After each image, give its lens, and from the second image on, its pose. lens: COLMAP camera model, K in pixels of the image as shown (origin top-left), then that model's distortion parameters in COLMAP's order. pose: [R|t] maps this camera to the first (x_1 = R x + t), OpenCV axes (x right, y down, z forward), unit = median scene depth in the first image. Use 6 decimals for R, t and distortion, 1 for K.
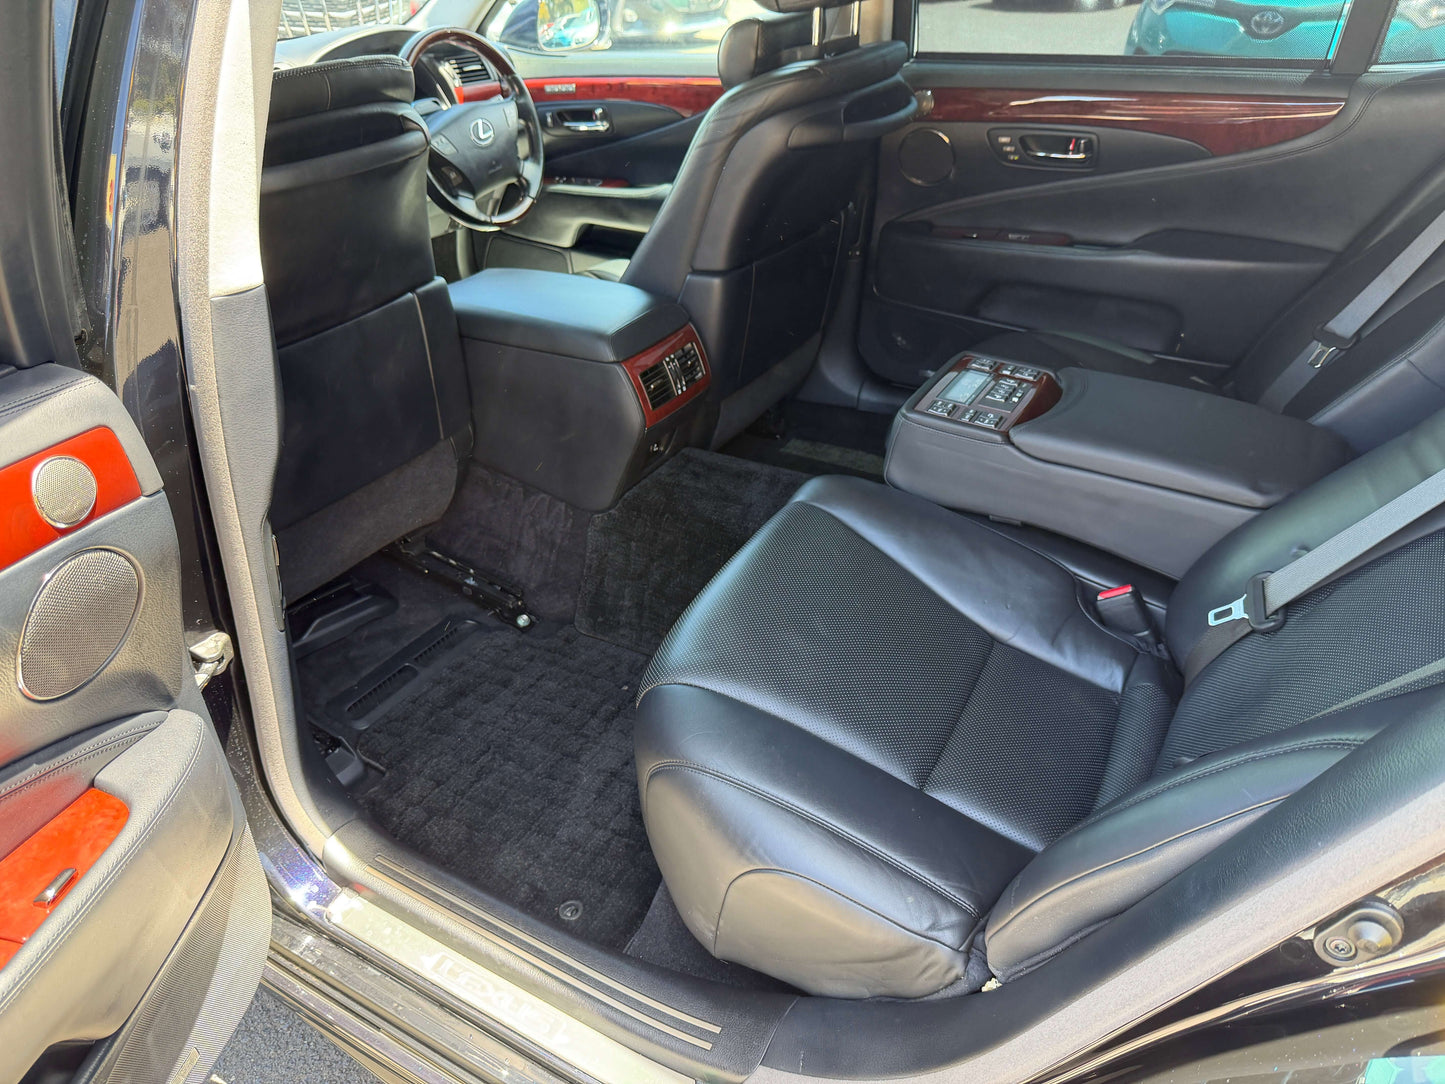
lens RADIAL K [[1075.9, 0, 722.5], [0, 1075.9, 542.0], [0, 0, 1]] dist [0.212514, -0.518289]
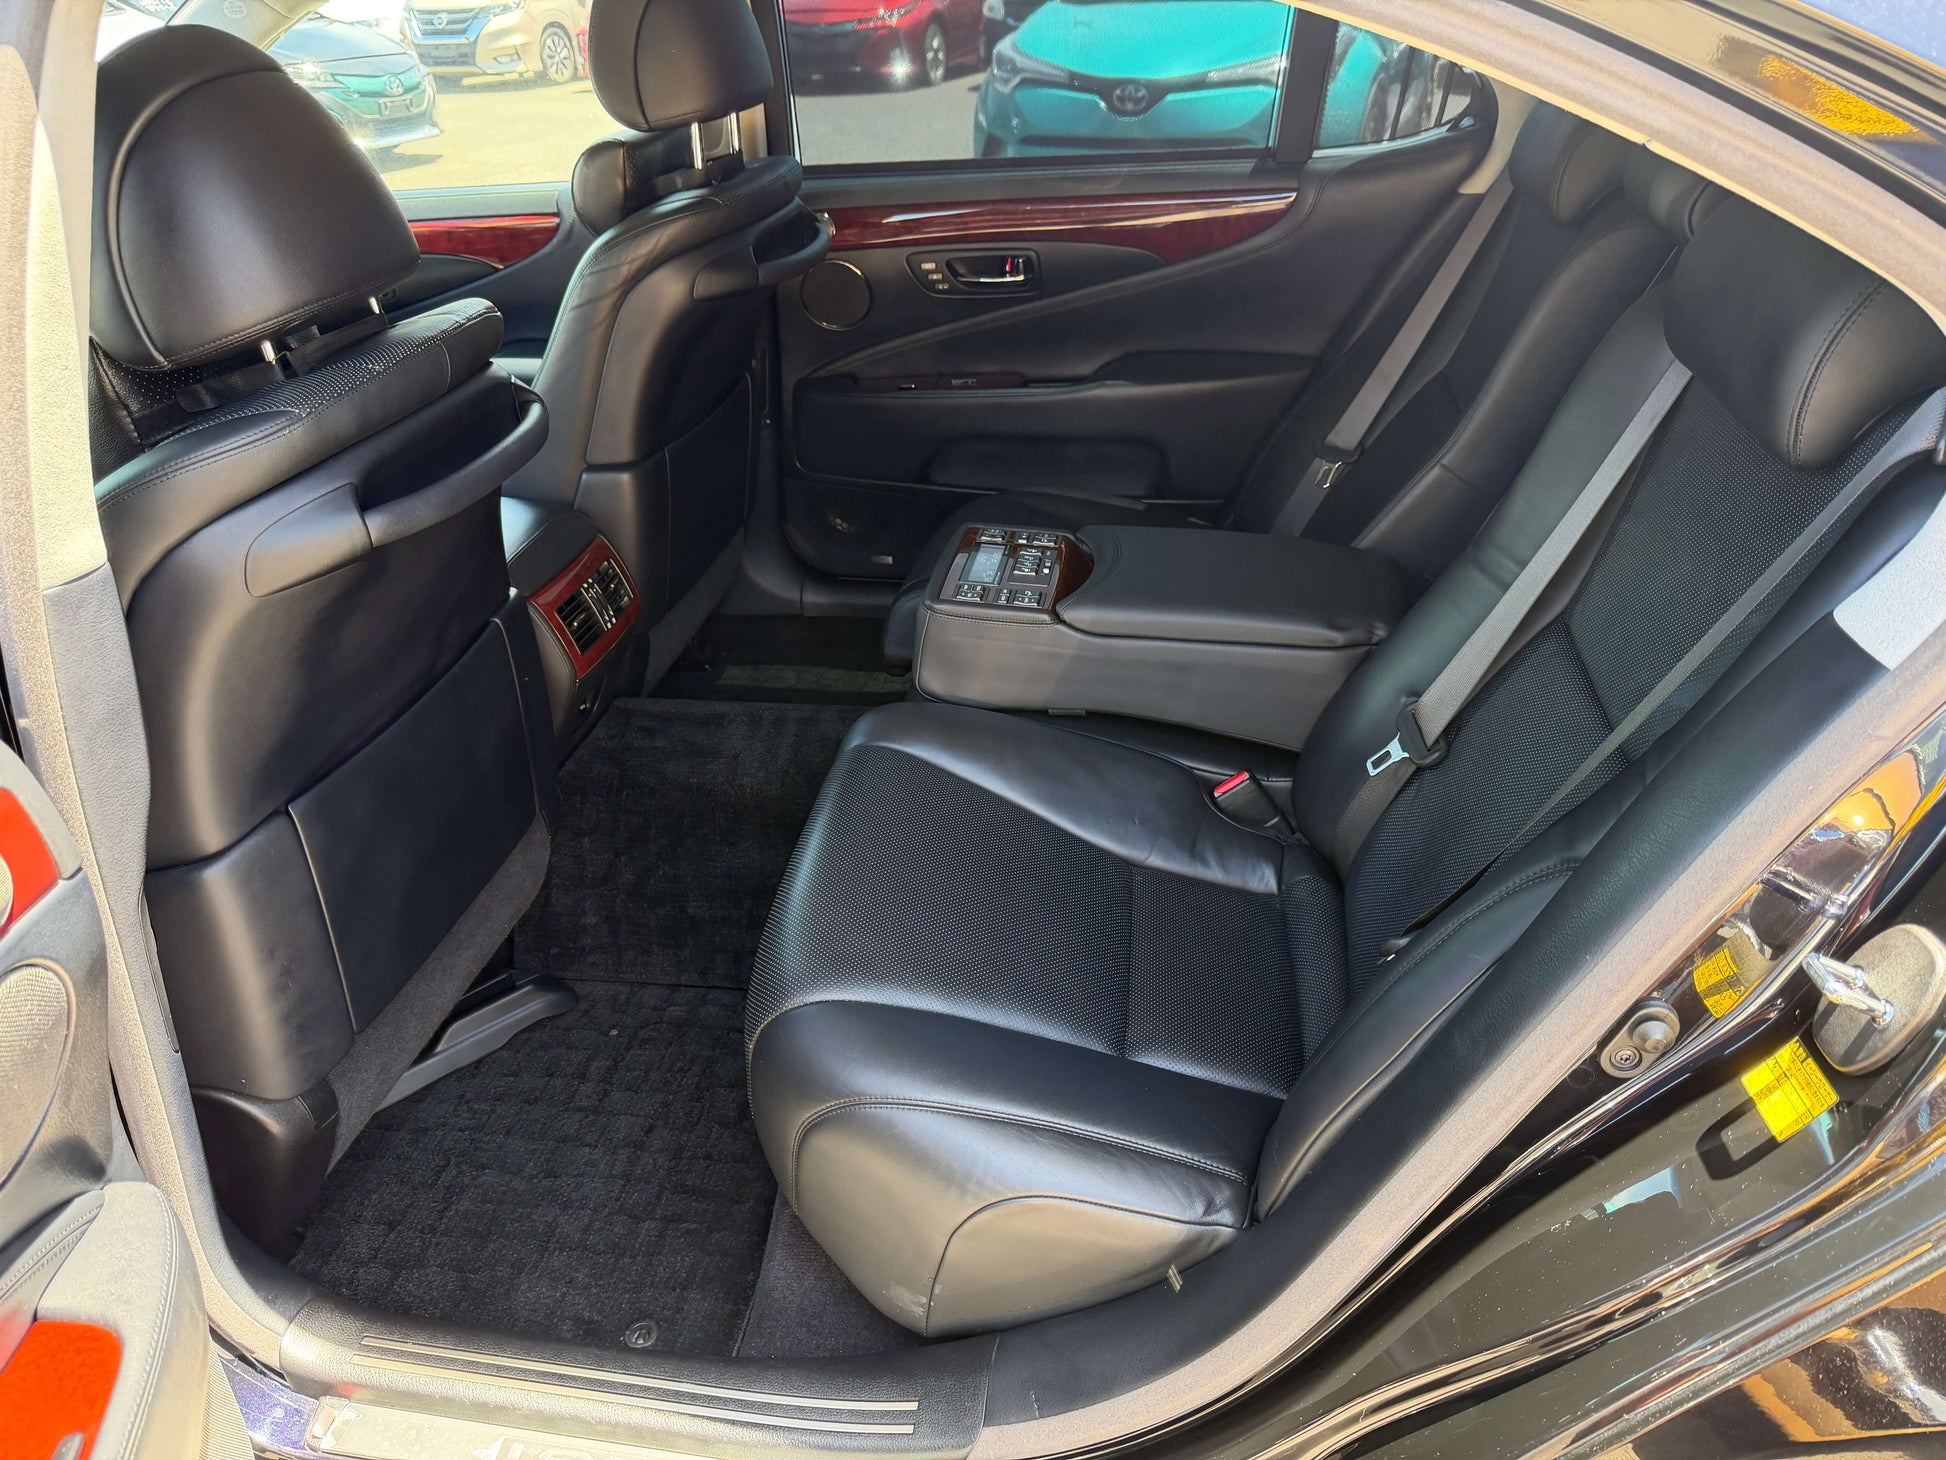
lens RADIAL K [[1448.9, 0, 973.0], [0, 1448.9, 730.0], [0, 0, 1]] dist [0.212514, -0.518289]
pose [[0.933105, -0.182697, 0.309735, -0.132948], [0.196584, 0.980388, -0.013946, -0.004553], [-0.301113, 0.073902, 0.950721, -0.036249]]
